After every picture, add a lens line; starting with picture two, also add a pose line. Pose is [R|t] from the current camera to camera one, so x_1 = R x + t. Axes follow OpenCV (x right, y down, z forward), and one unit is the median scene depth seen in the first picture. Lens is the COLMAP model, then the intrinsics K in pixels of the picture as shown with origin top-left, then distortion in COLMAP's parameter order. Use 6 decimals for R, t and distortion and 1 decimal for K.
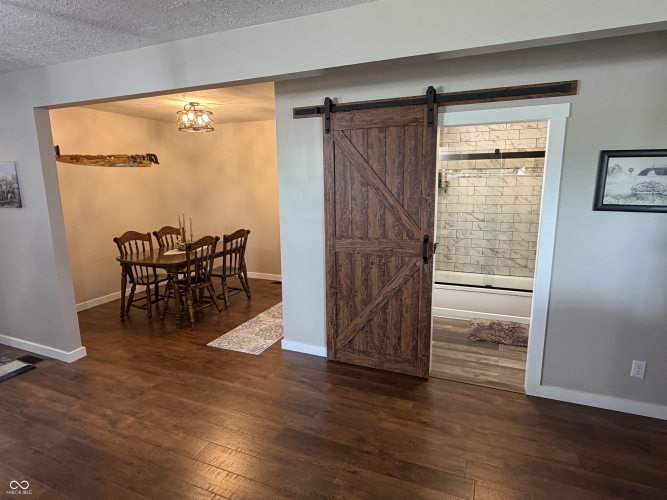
lens RADIAL K [[384.9, 0, 333.7], [0, 384.9, 248.7], [0, 0, 1]] dist [0.000958, 0.000937]
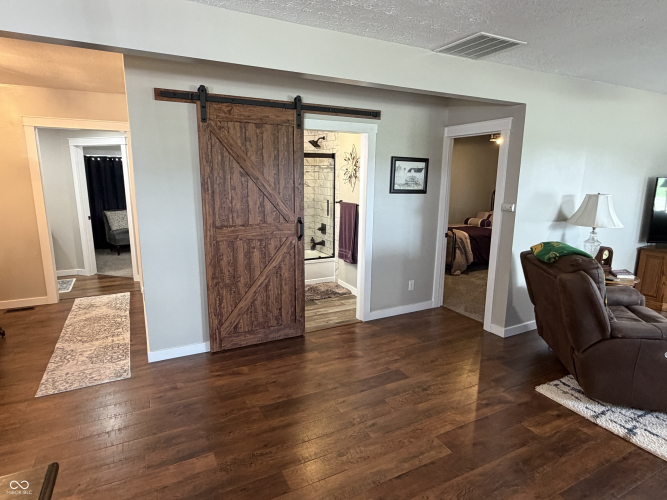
lens RADIAL K [[384.9, 0, 333.2], [0, 384.9, 251.2], [0, 0, 1]] dist [0.000958, 0.000937]
pose [[0.632965, -0.131687, 0.762898, -0.610713], [0.120645, 0.990166, 0.070820, -0.002044], [-0.764722, 0.047213, 0.642628, 0.131090]]
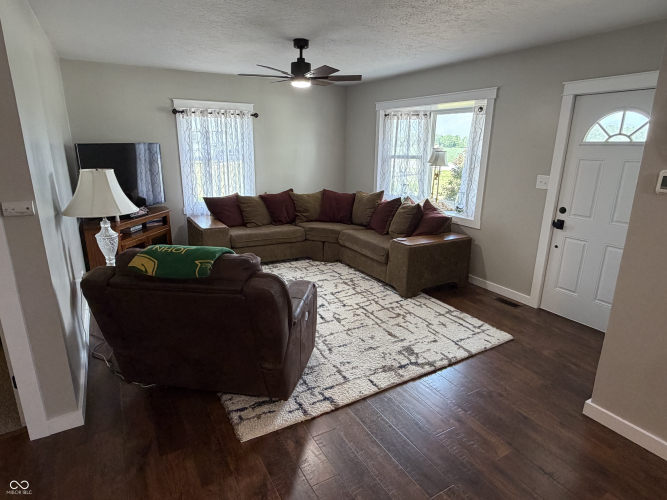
lens RADIAL K [[384.9, 0, 332.9], [0, 384.9, 250.3], [0, 0, 1]] dist [0.000958, 0.000937]
pose [[-0.801965, -0.155081, 0.576889, -0.106775], [0.106650, 0.913030, 0.393703, -0.114207], [-0.587773, 0.377262, -0.715679, 0.642969]]
